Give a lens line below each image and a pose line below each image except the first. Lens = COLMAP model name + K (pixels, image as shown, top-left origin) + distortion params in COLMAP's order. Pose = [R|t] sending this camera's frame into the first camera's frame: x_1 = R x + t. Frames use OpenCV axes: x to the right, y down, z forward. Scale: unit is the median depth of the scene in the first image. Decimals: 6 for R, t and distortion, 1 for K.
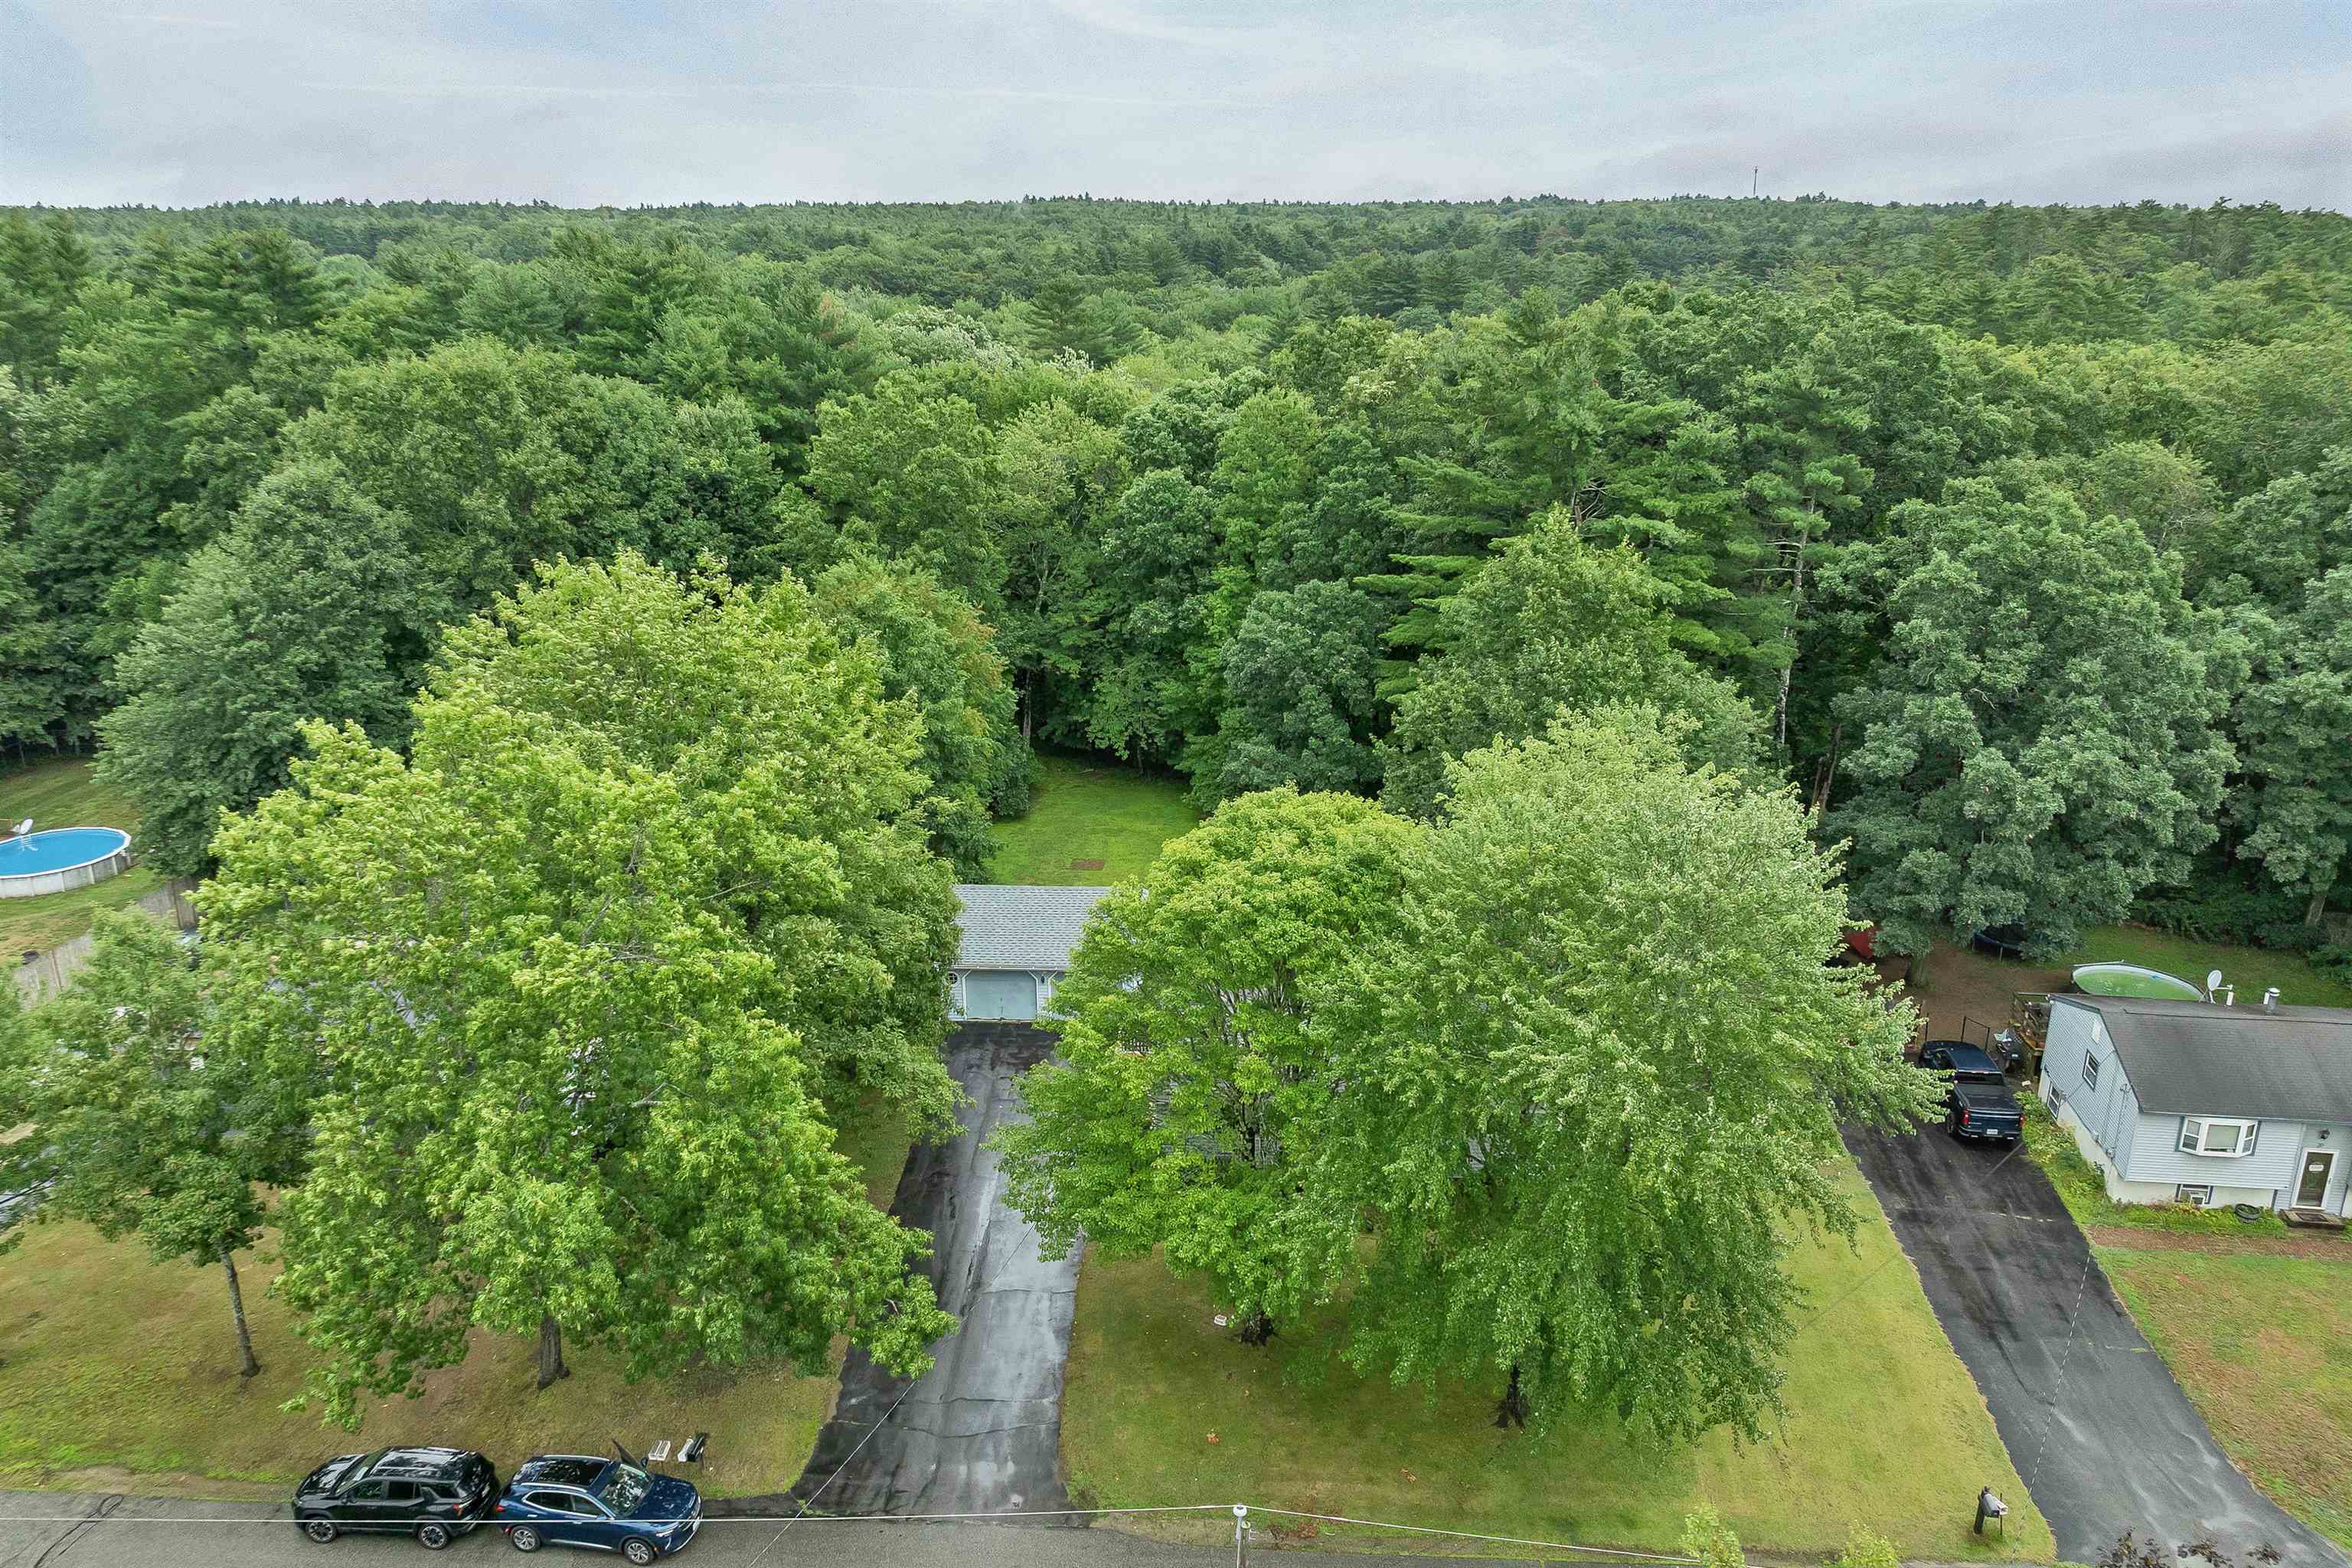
lens RADIAL K [[1705.3, 0, 1183.9], [0, 1705.3, 814.4], [0, 0, 1]] dist [-0.001820, -0.082541]
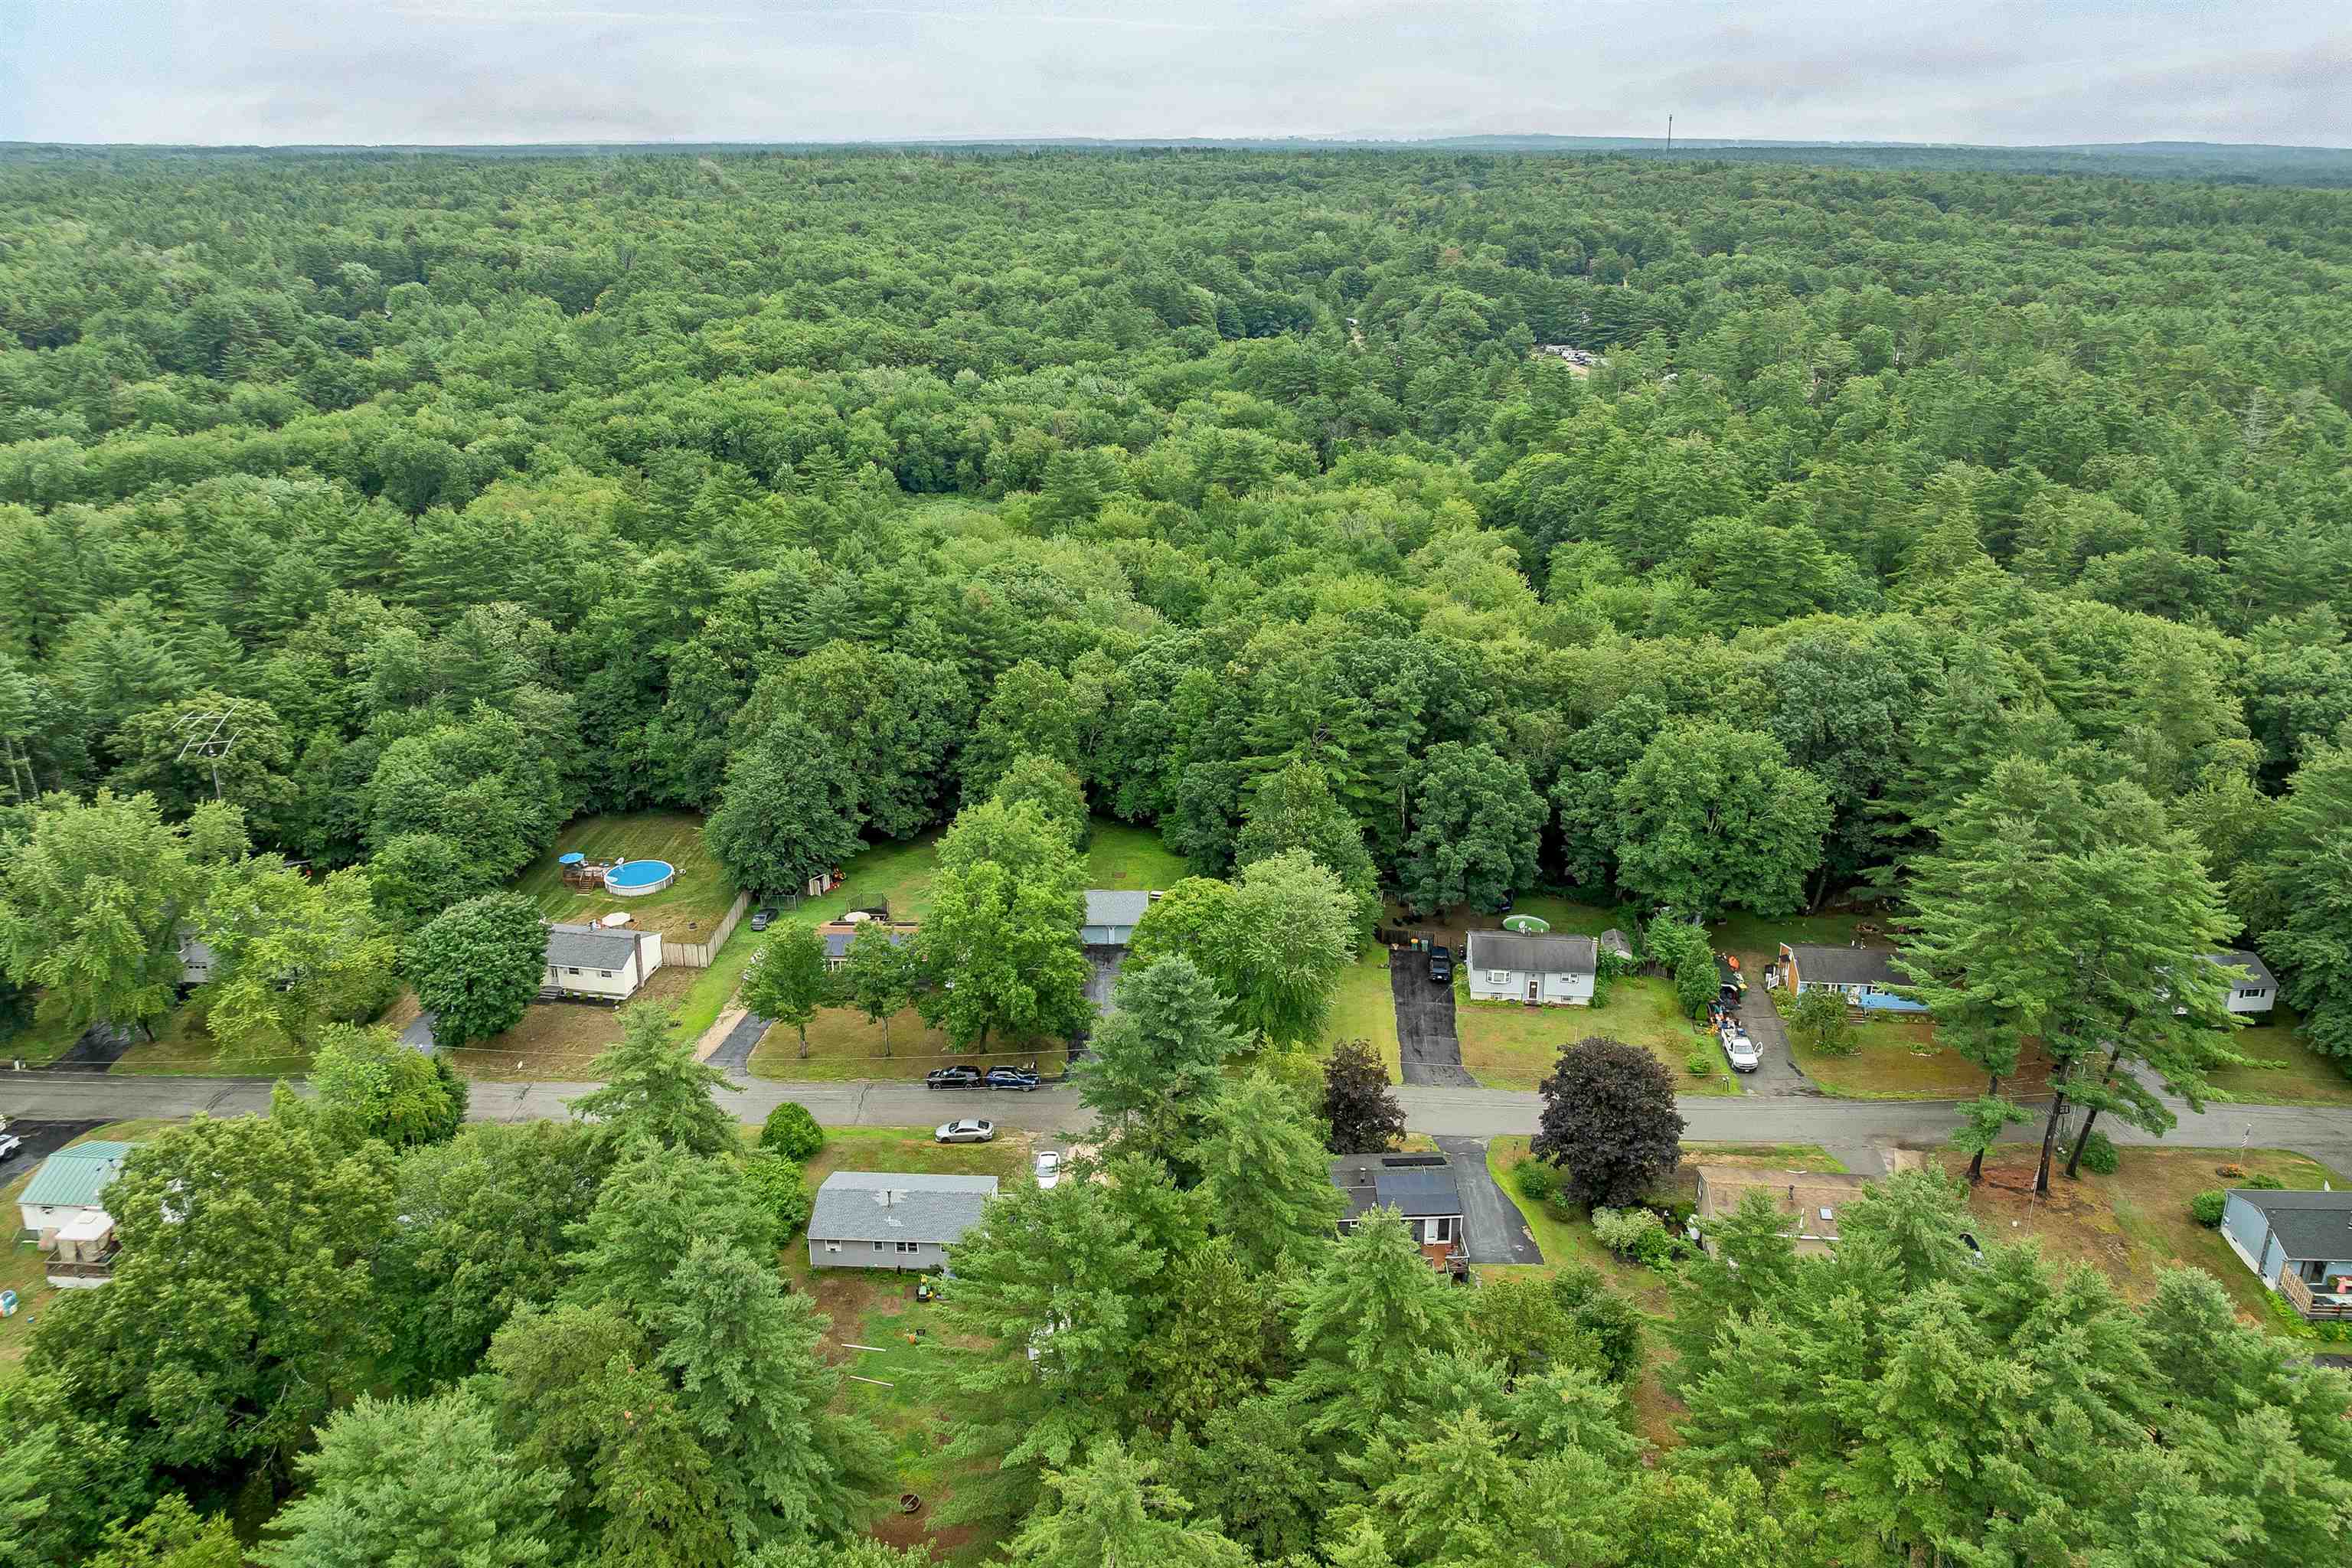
lens RADIAL K [[1705.3, 0, 1183.9], [0, 1705.3, 814.4], [0, 0, 1]] dist [-0.001820, -0.082541]
pose [[0.999510, -0.013408, 0.028277, -0.034643], [0.011890, 0.998514, 0.053181, -0.186346], [-0.028948, -0.052819, 0.998184, -1.397168]]
